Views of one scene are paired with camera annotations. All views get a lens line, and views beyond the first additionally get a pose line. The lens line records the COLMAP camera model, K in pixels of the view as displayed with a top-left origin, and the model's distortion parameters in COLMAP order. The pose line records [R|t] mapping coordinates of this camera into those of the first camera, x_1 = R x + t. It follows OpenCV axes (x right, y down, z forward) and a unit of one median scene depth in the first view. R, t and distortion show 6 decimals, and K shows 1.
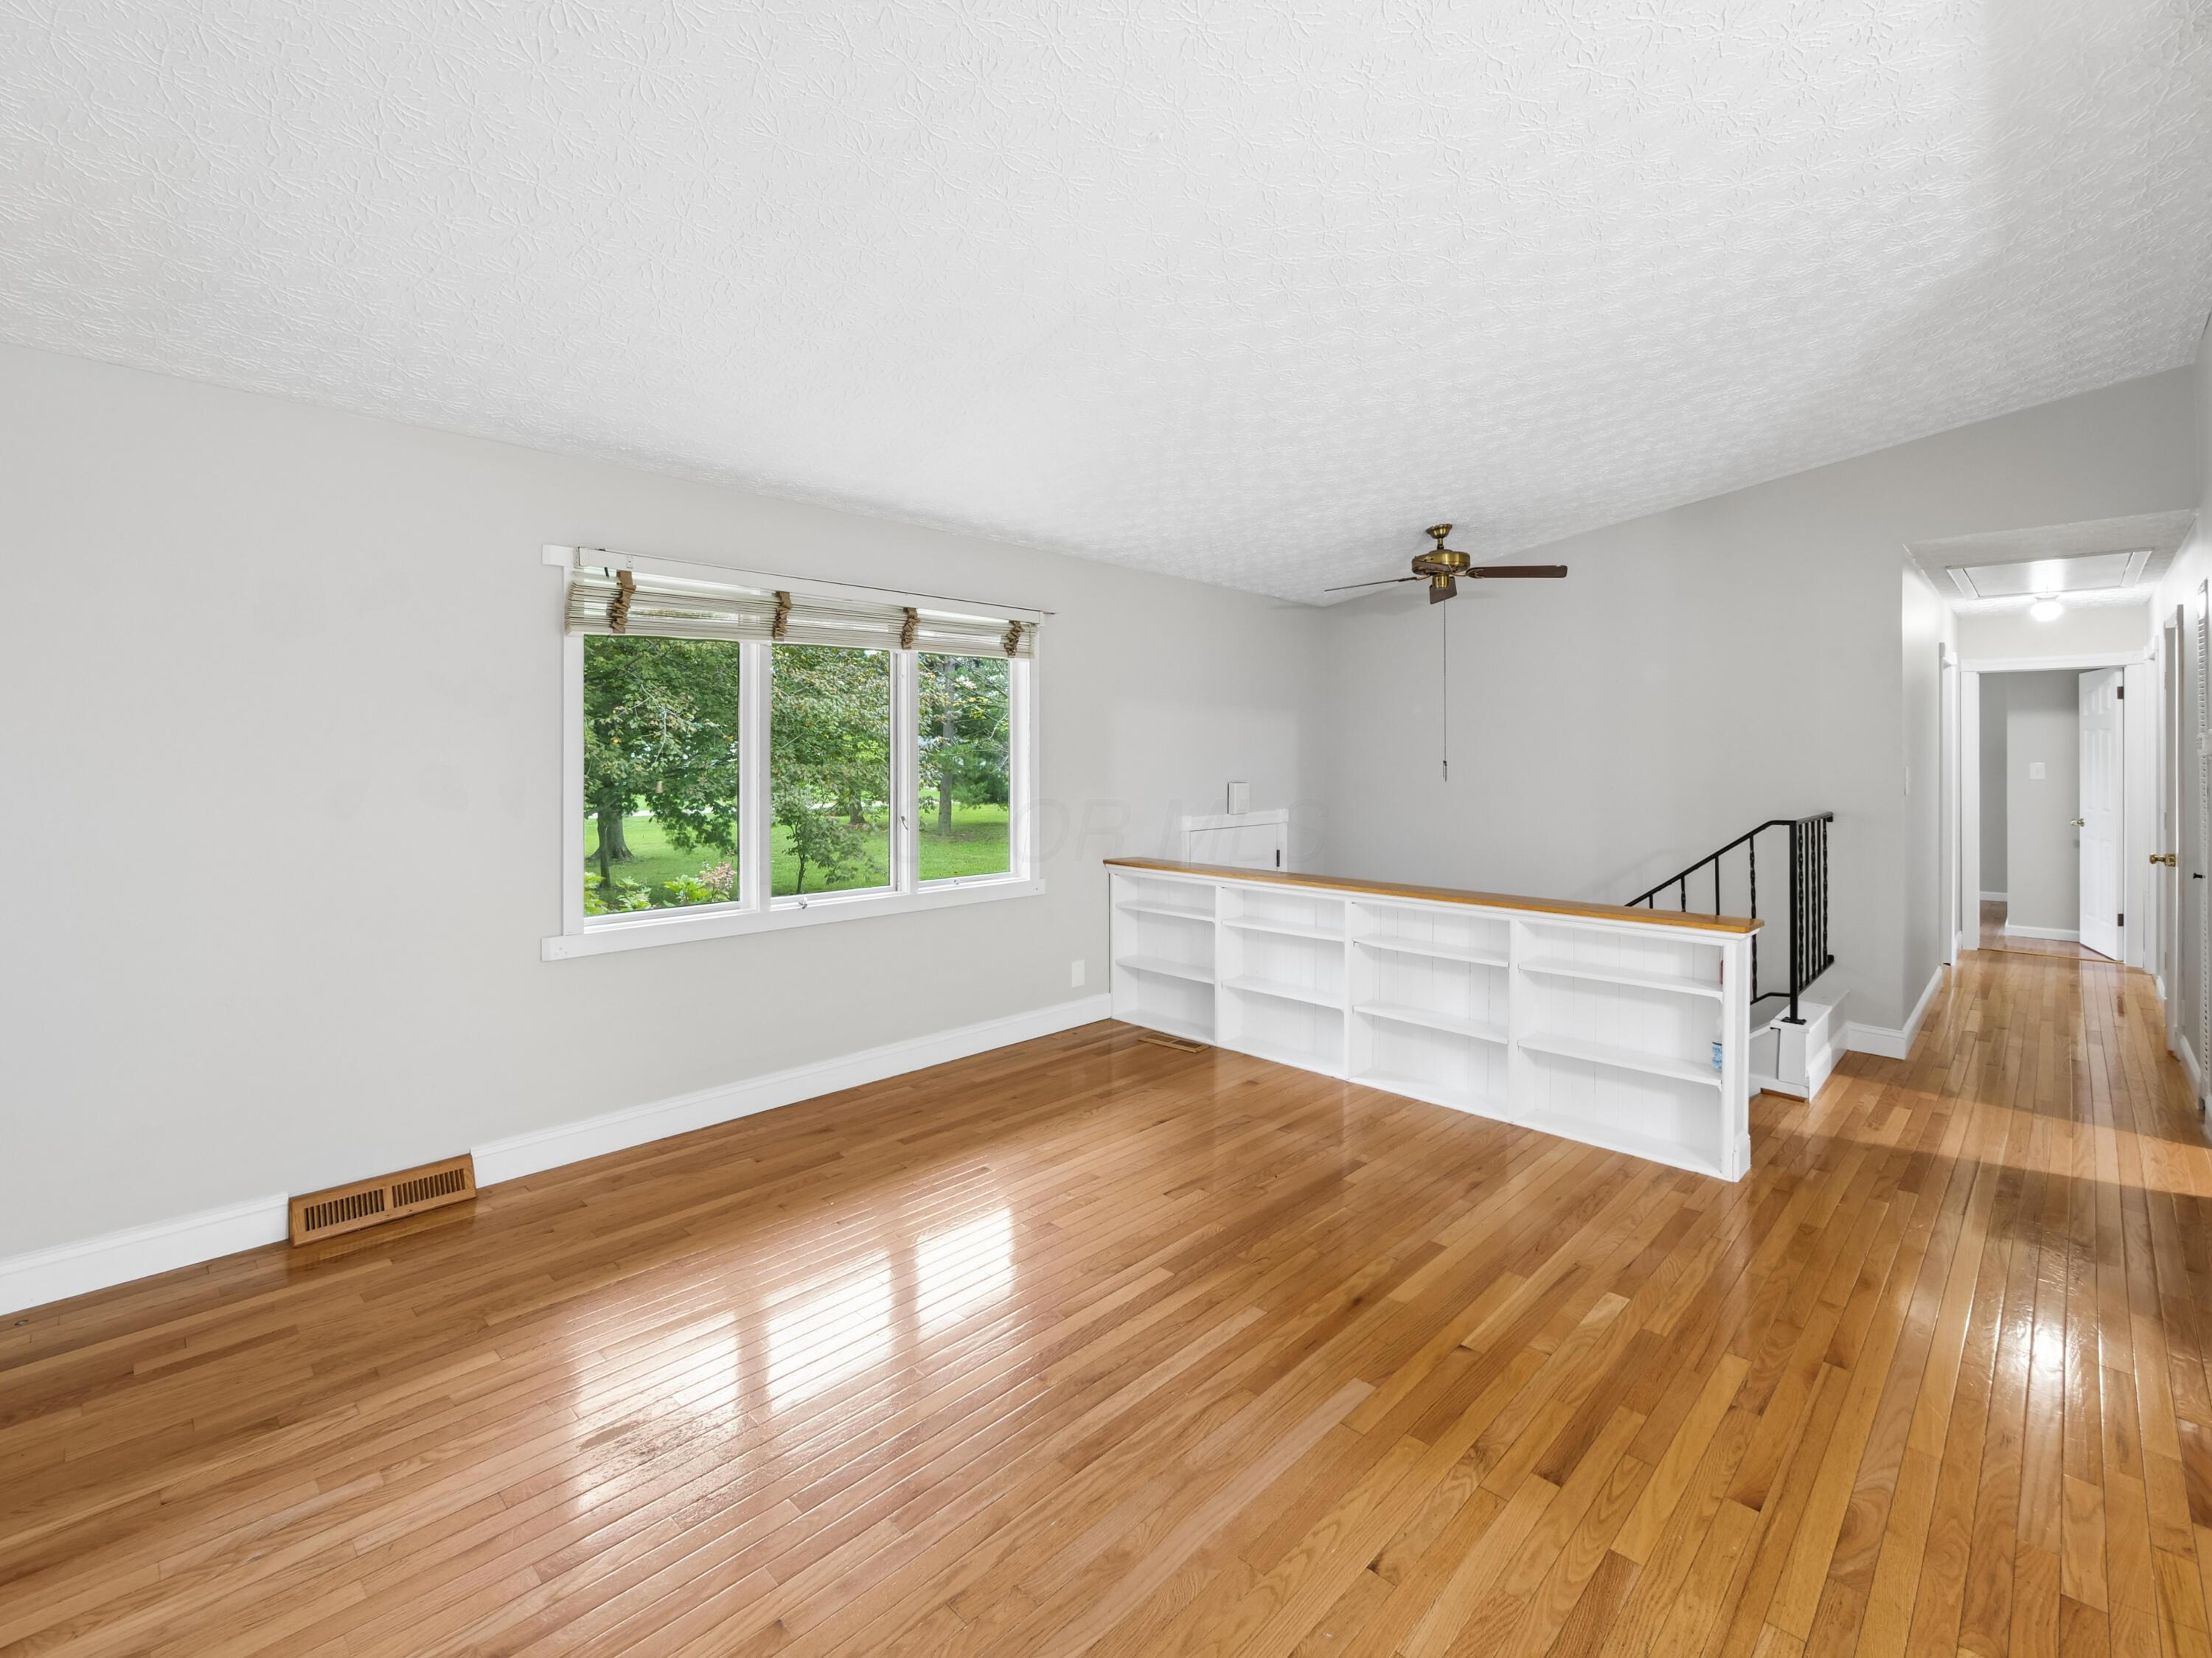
lens RADIAL K [[983.5, 0, 1103.9], [0, 983.5, 758.0], [0, 0, 1]] dist [-0.002071, -0.000361]
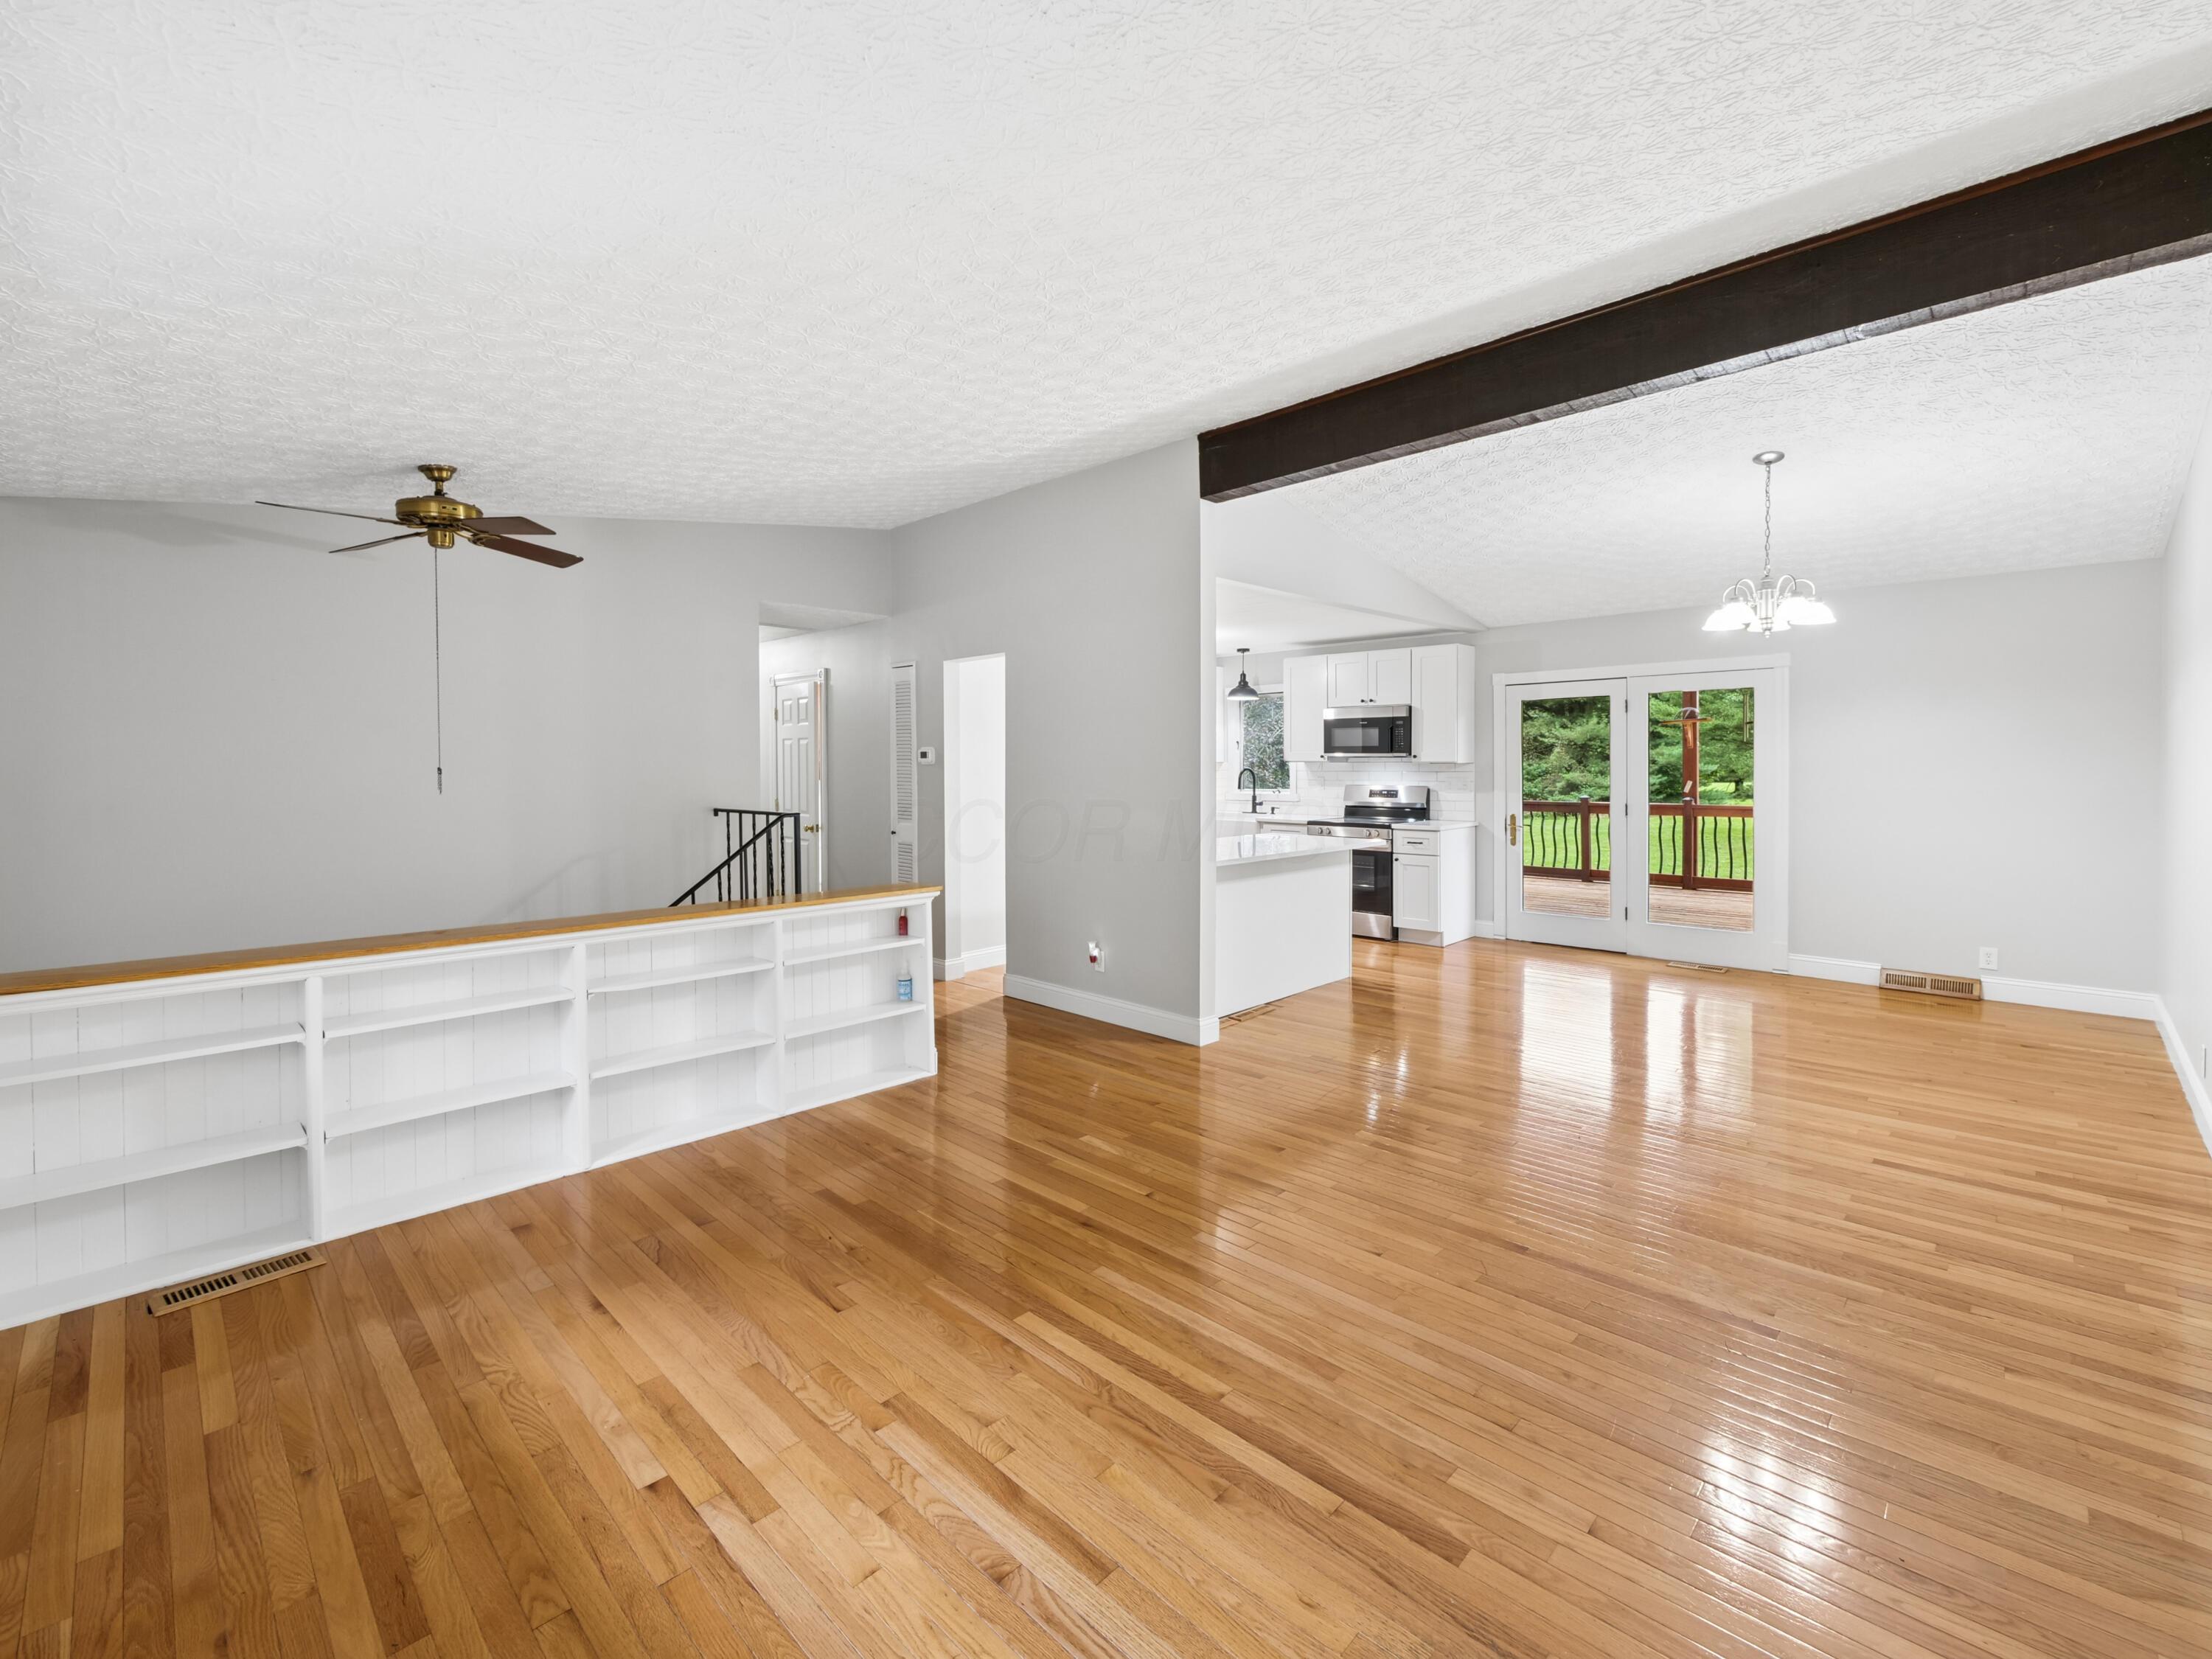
lens RADIAL K [[960.6, 0, 1113.9], [0, 960.6, 789.6], [0, 0, 1]] dist [-0.000123, 0.000126]
pose [[-0.003390, -0.024398, 0.999697, -0.593417], [0.003617, 0.999695, 0.024410, 0.004327], [-0.999988, 0.003698, -0.003301, 0.656566]]
